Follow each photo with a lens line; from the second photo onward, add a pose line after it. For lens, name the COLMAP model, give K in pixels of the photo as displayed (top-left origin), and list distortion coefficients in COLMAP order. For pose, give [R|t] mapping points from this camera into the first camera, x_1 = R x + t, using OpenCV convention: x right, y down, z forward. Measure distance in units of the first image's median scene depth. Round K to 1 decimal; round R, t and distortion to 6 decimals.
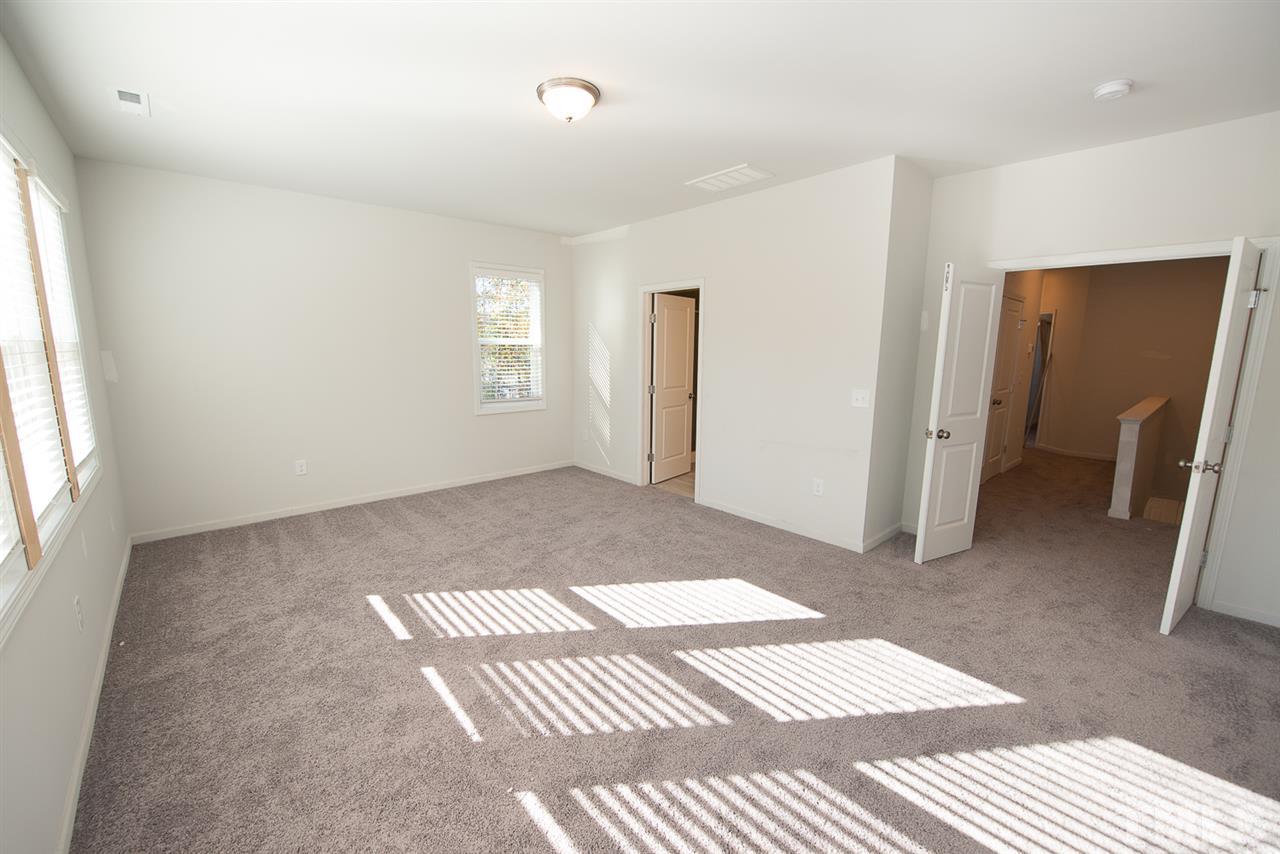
lens RADIAL K [[515.6, 0, 630.1], [0, 515.6, 432.1], [0, 0, 1]] dist [-0.008619, -0.004685]
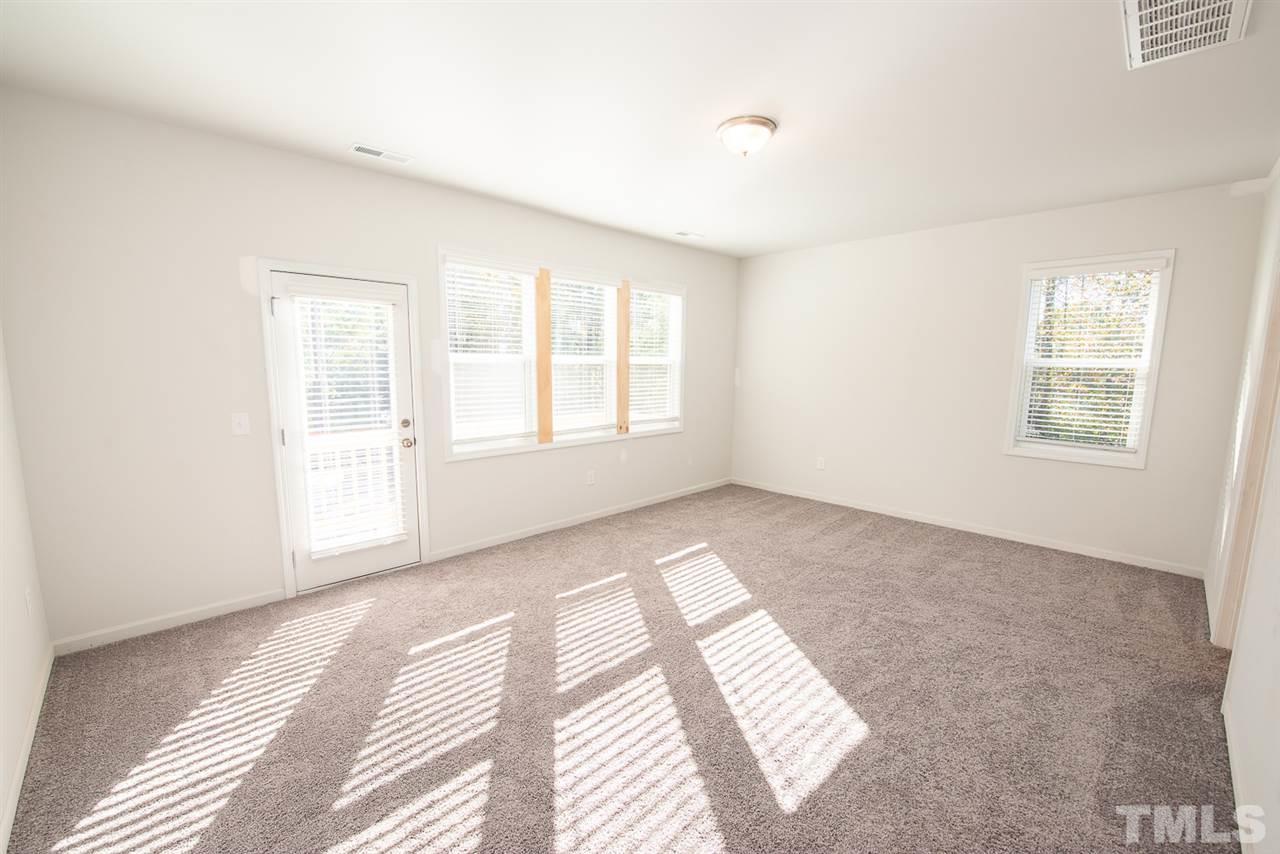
lens RADIAL K [[515.6, 0, 630.1], [0, 515.6, 432.1], [0, 0, 1]] dist [-0.008619, -0.004685]
pose [[0.042665, 0.131155, -0.990443, 0.777033], [-0.166607, 0.978399, 0.122384, -0.112250], [0.985100, 0.159793, 0.063595, 0.596433]]
